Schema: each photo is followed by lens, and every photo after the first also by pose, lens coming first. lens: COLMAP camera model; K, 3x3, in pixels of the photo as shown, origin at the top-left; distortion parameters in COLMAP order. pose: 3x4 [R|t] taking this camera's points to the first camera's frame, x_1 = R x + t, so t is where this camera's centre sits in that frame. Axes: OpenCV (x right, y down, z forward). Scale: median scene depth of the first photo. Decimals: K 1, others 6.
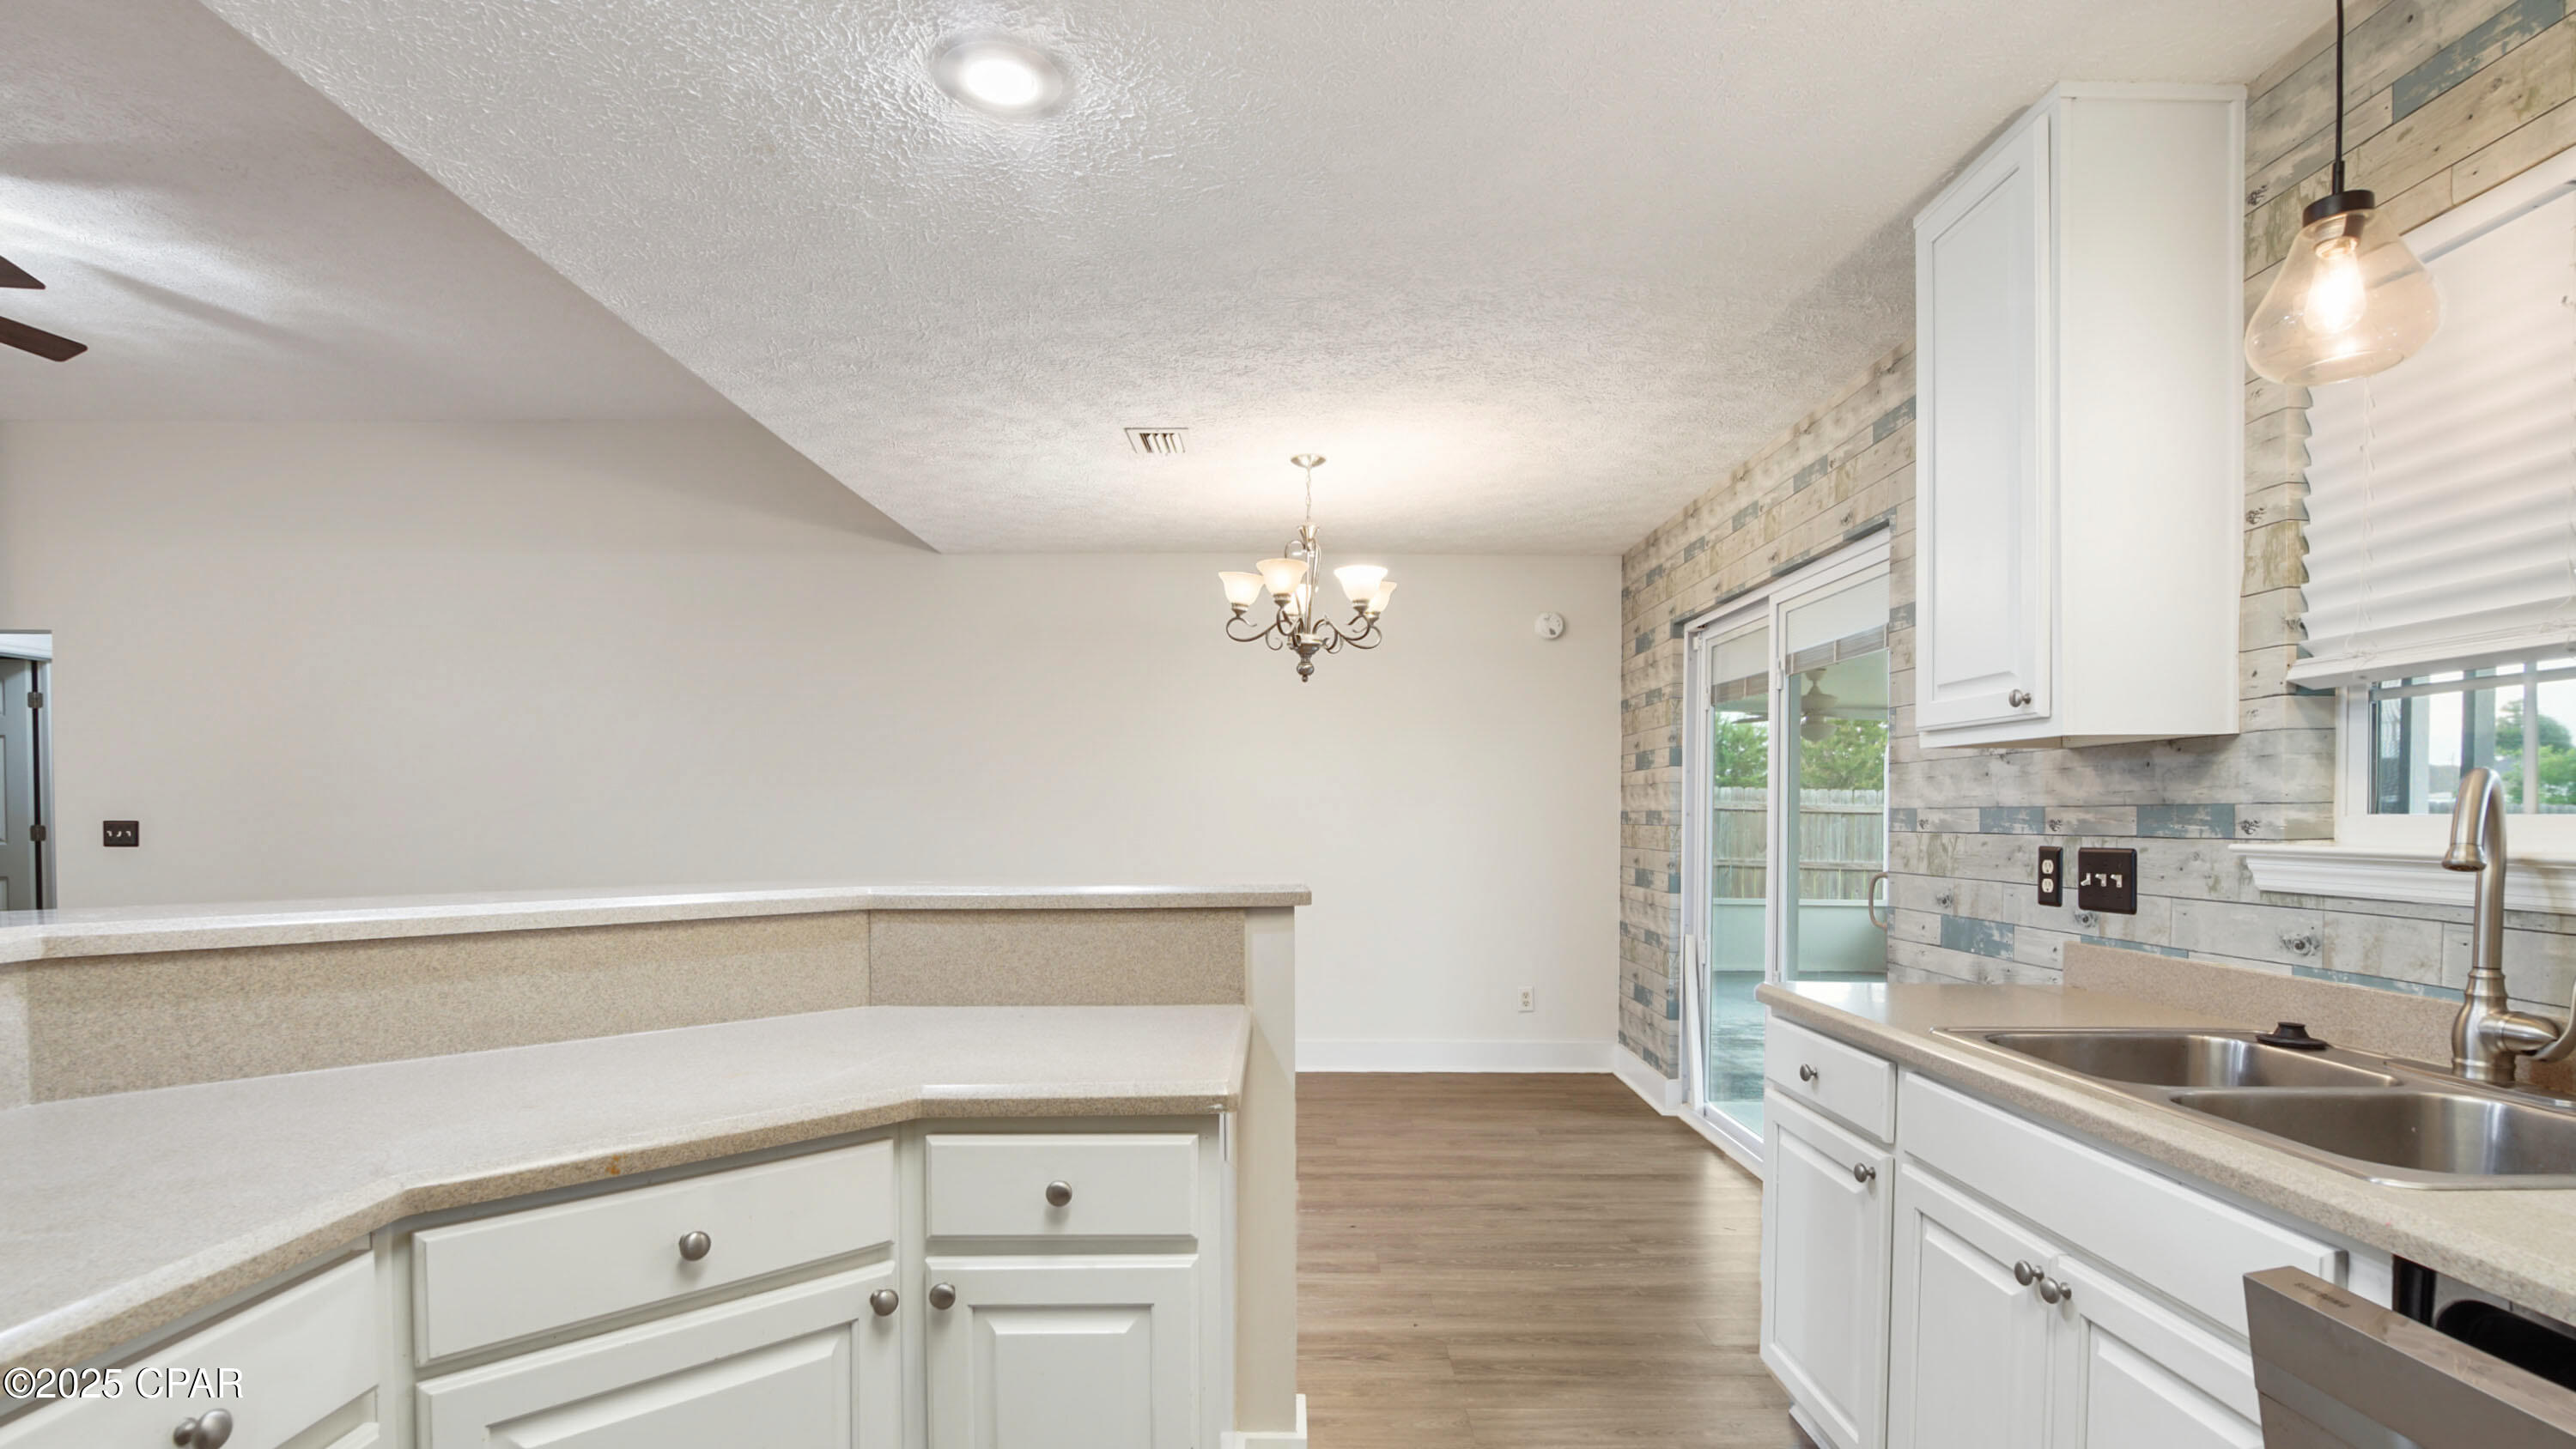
lens RADIAL K [[1191.7, 0, 1317.0], [0, 1191.7, 833.4], [0, 0, 1]] dist [-0.015809, 0.004415]
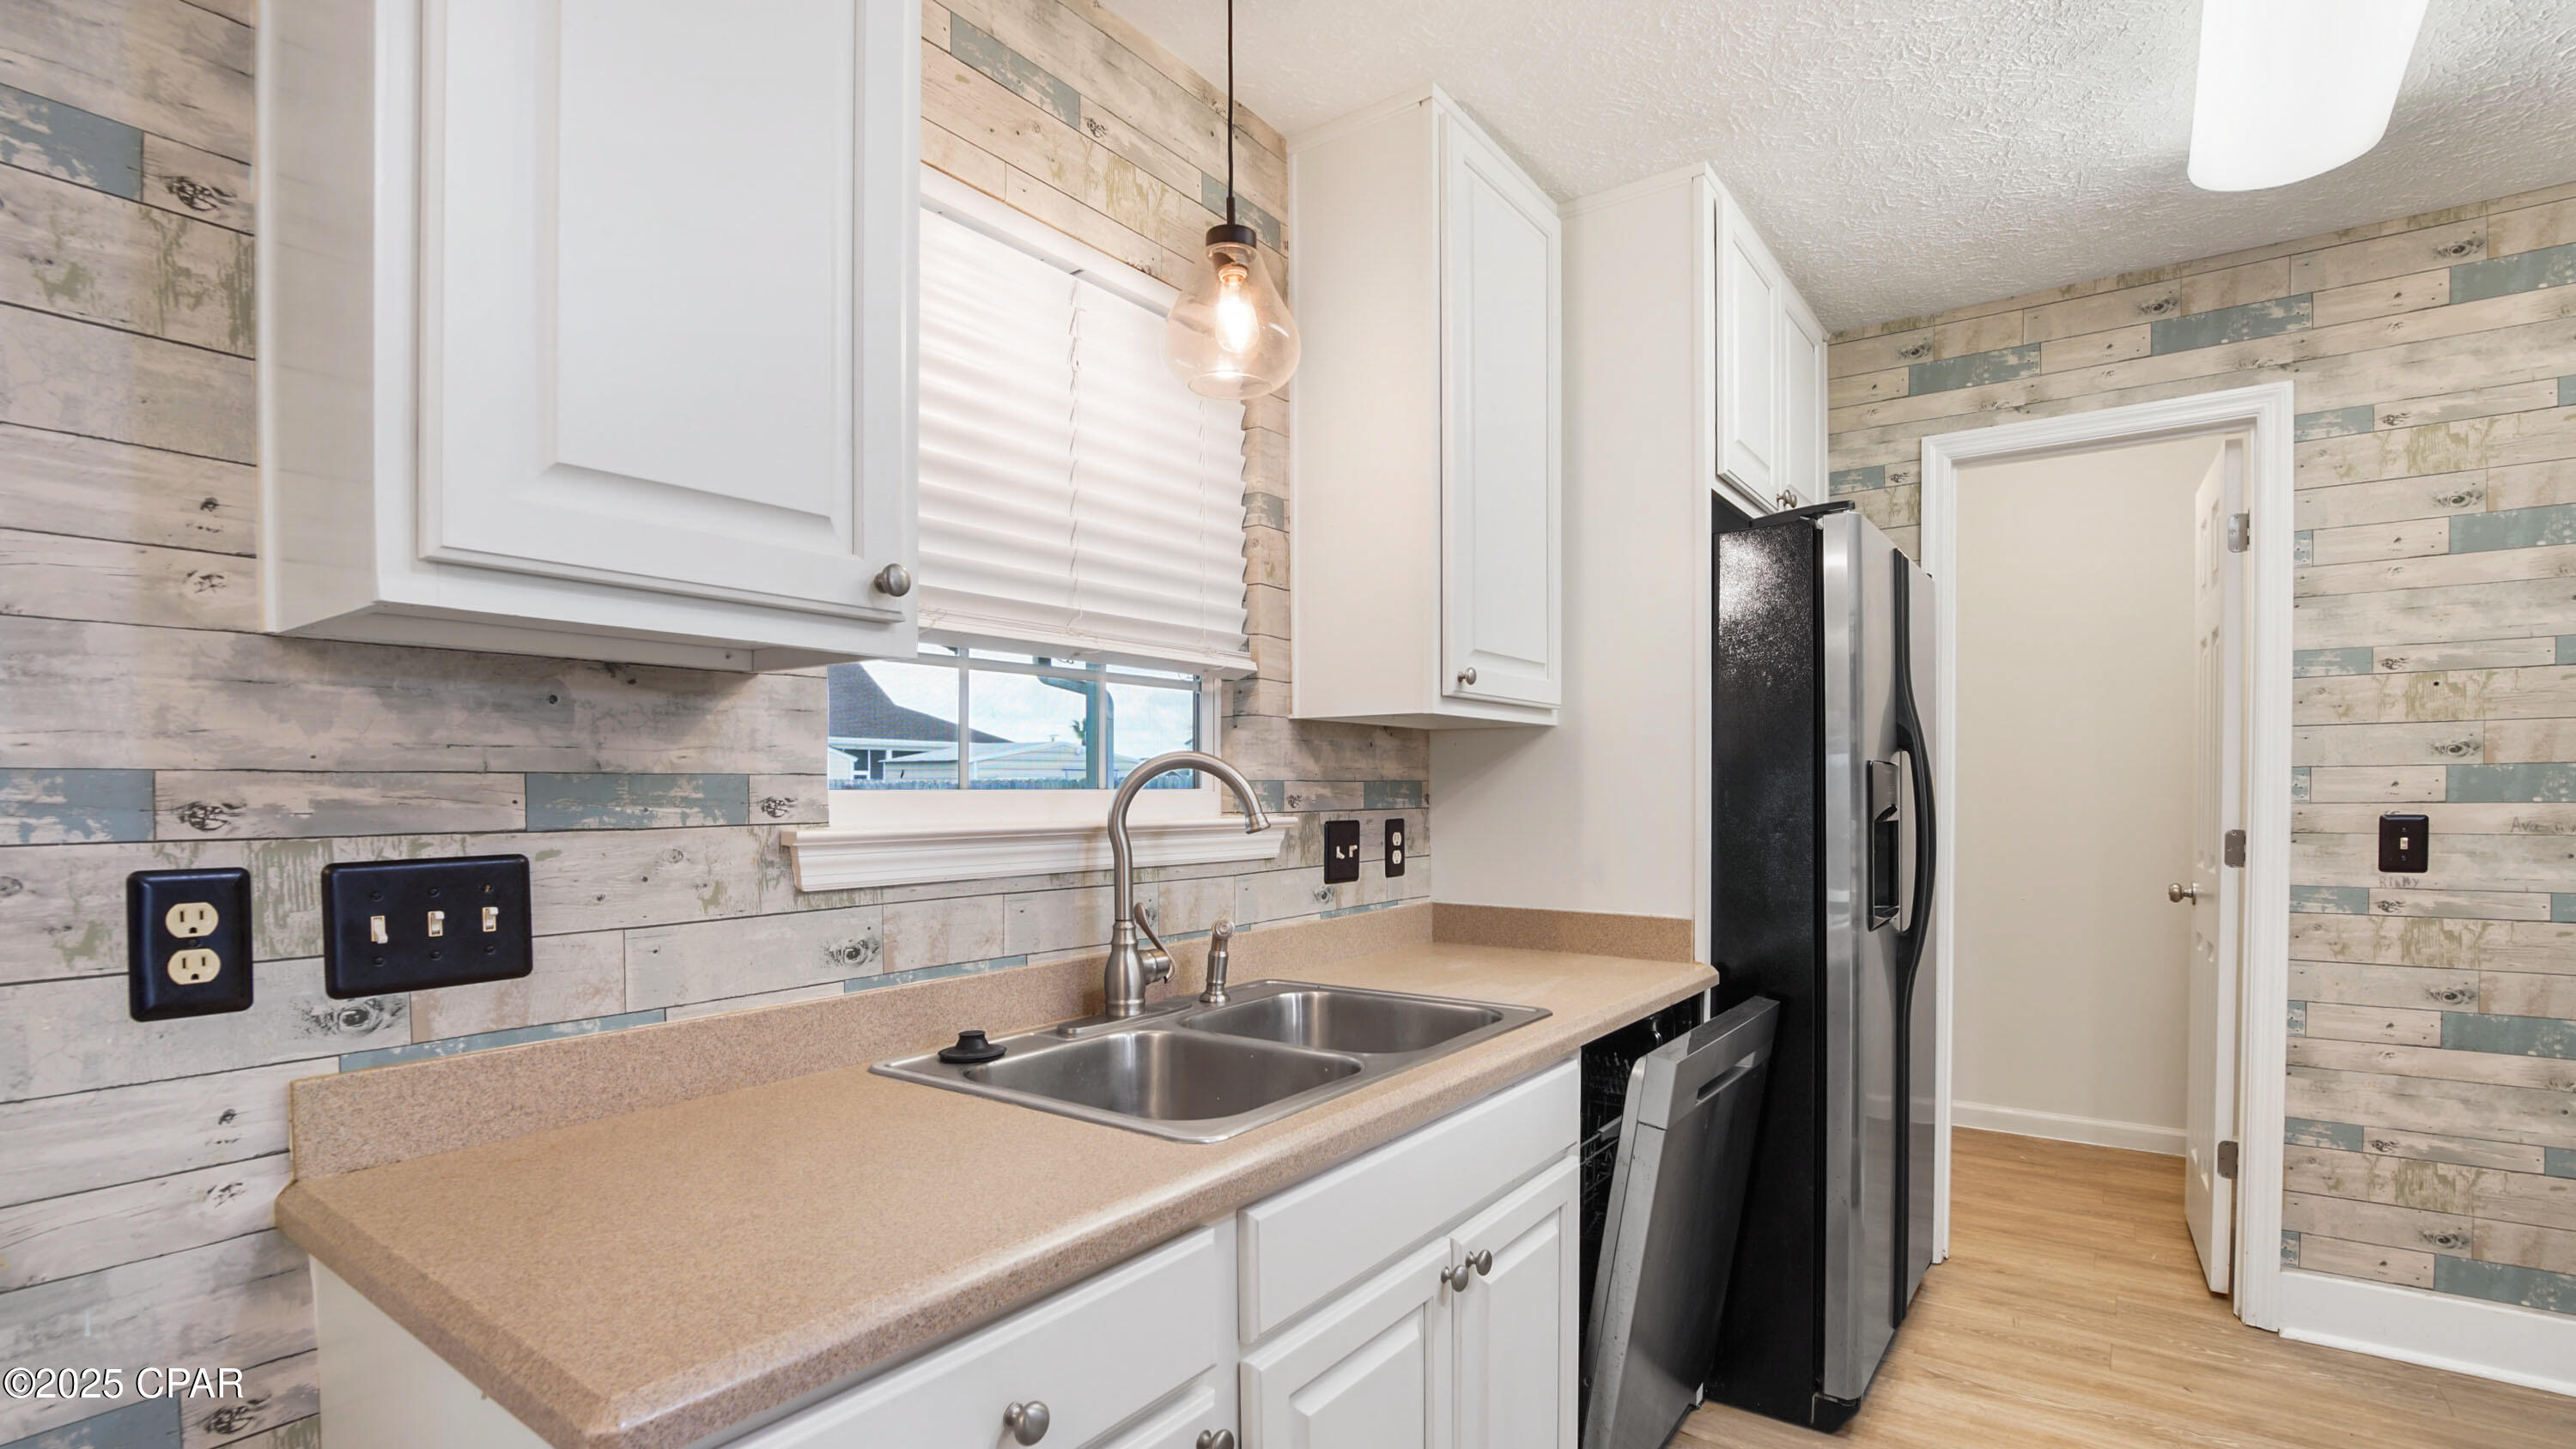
lens RADIAL K [[1191.7, 0, 1285.7], [0, 1191.7, 835.2], [0, 0, 1]] dist [-0.015809, 0.004415]
pose [[-0.786757, -0.022505, 0.616853, 0.086169], [0.010760, 0.998683, 0.050160, -0.018143], [-0.617169, 0.046101, -0.785479, 1.175792]]
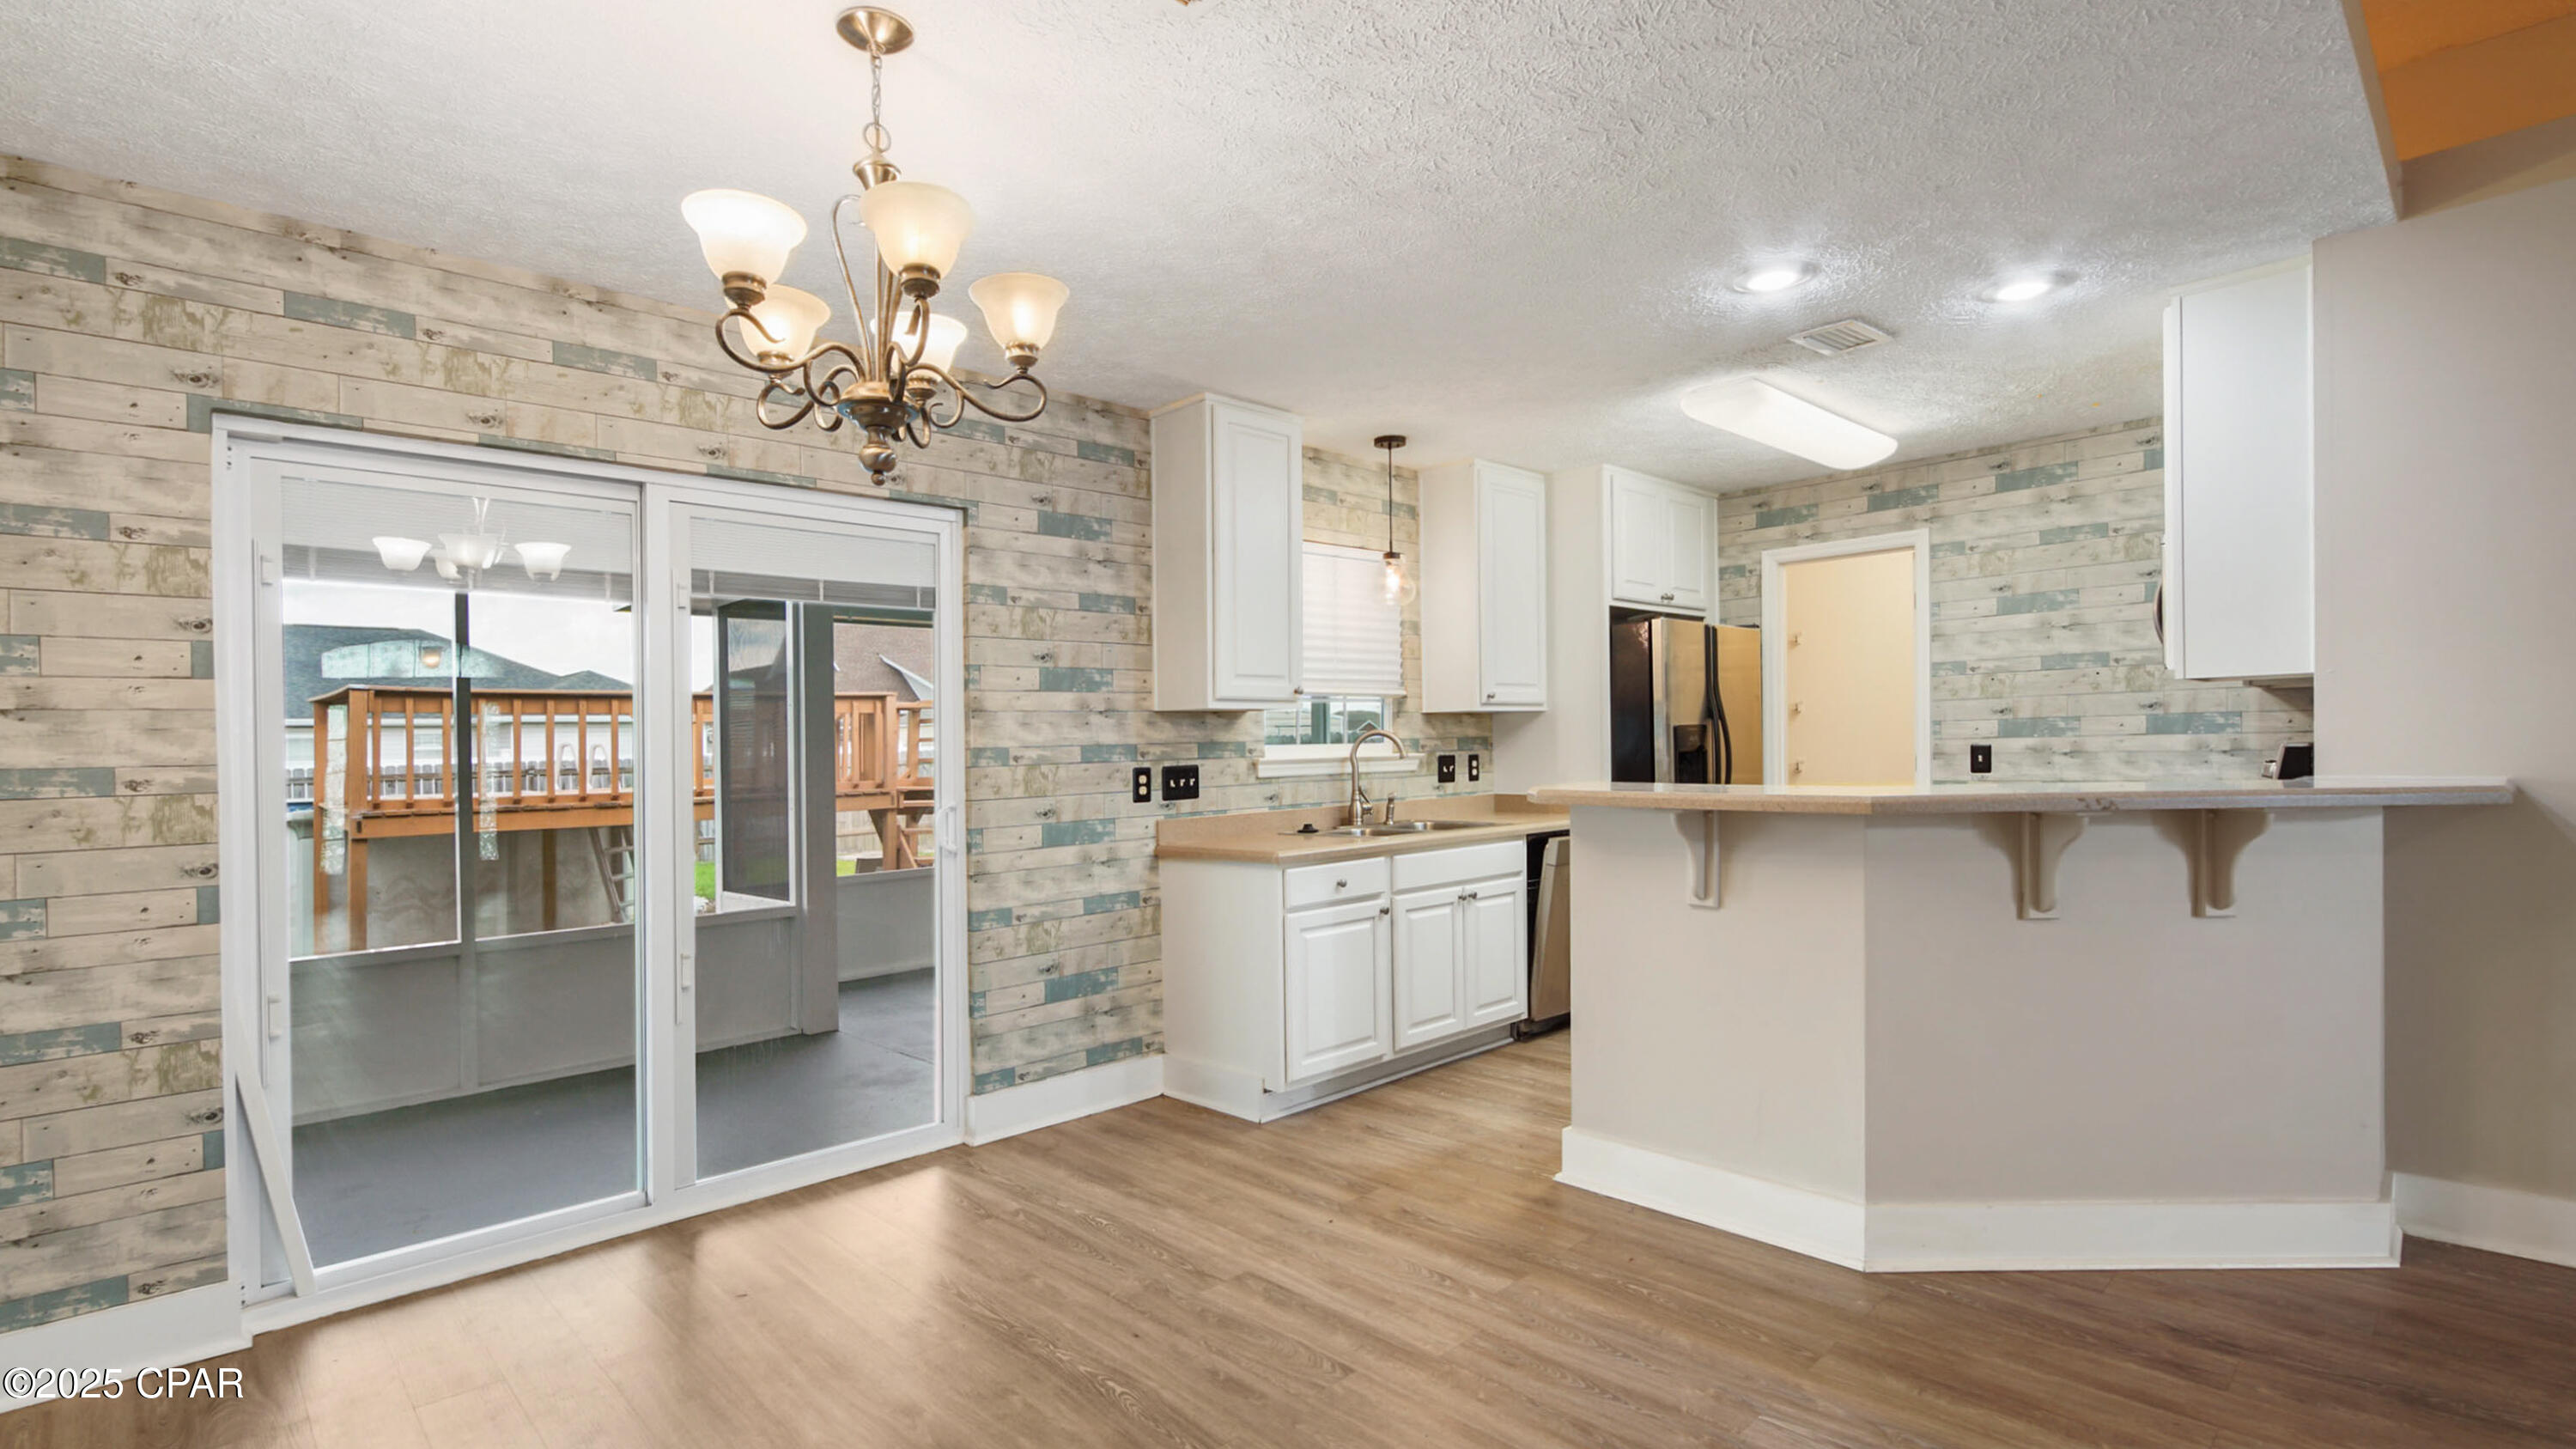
lens RADIAL K [[1192.0, 0, 1284.7], [0, 1192.0, 757.5], [0, 0, 1]] dist [-0.015809, 0.004415]
pose [[-0.671791, 0.003041, 0.740734, -0.861245], [0.031208, 0.999220, 0.024201, -0.041909], [-0.740083, 0.039375, -0.671362, 2.171073]]
